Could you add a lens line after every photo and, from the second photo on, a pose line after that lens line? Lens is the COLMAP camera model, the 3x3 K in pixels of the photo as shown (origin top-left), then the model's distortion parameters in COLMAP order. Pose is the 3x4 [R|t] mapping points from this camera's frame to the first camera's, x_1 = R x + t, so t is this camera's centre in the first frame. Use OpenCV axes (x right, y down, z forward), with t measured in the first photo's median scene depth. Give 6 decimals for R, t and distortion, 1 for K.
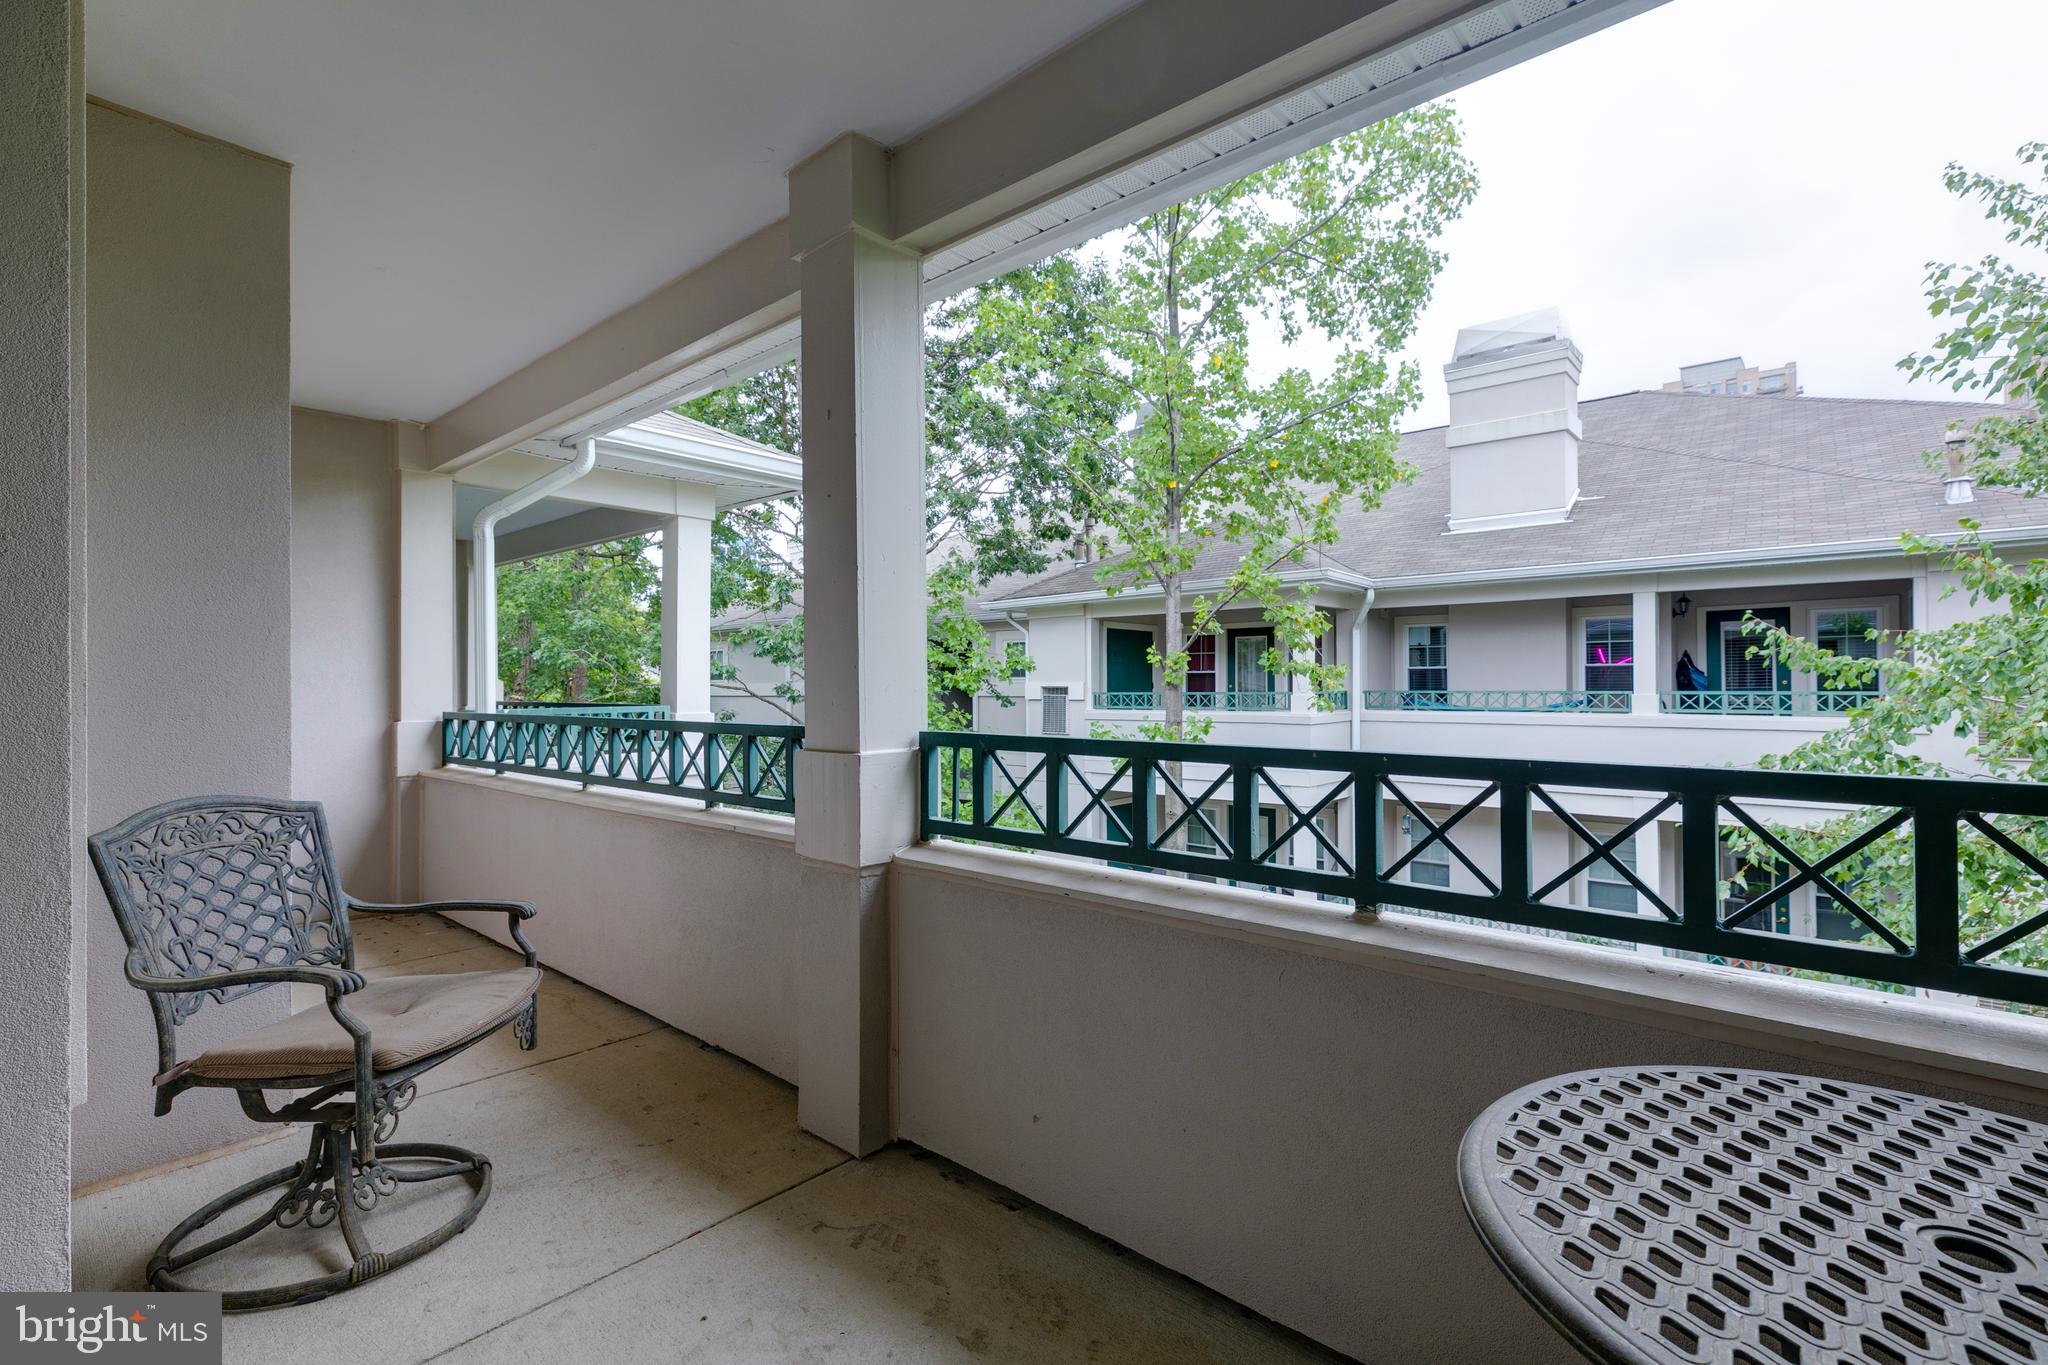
lens RADIAL K [[920.7, 0, 1024.0], [0, 920.7, 682.5], [0, 0, 1]] dist [-0.001392, 0.000639]
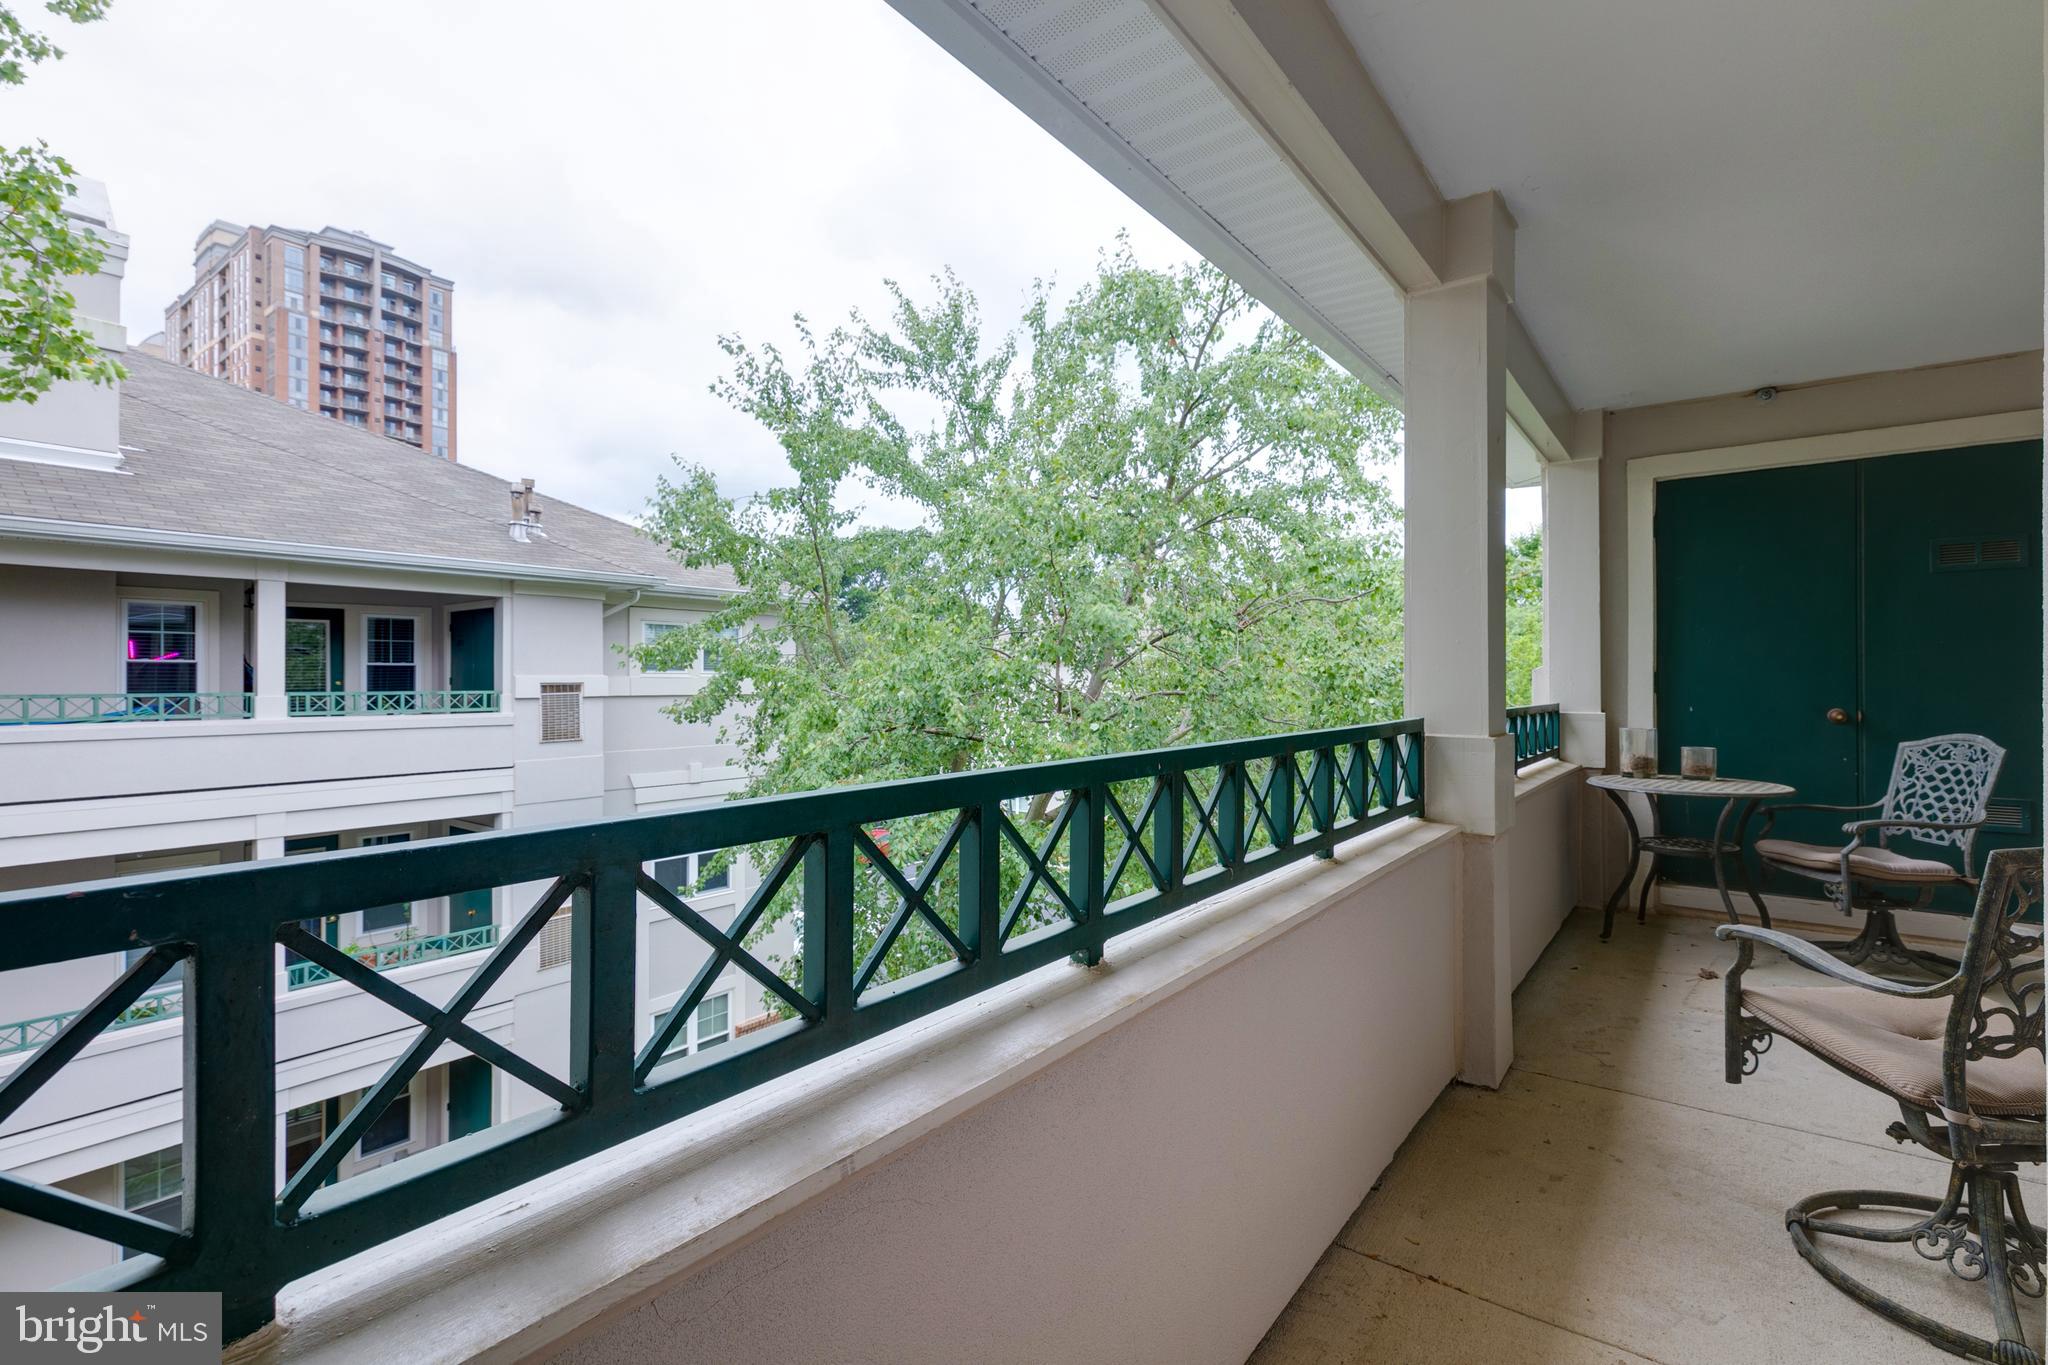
lens RADIAL K [[920.7, 0, 1024.0], [0, 920.7, 682.5], [0, 0, 1]] dist [-0.001392, 0.000639]
pose [[-0.061964, 0.002859, 0.998074, -0.256856], [0.001518, 0.999995, -0.002770, 0.003100], [-0.998077, 0.001343, -0.061968, 0.324356]]
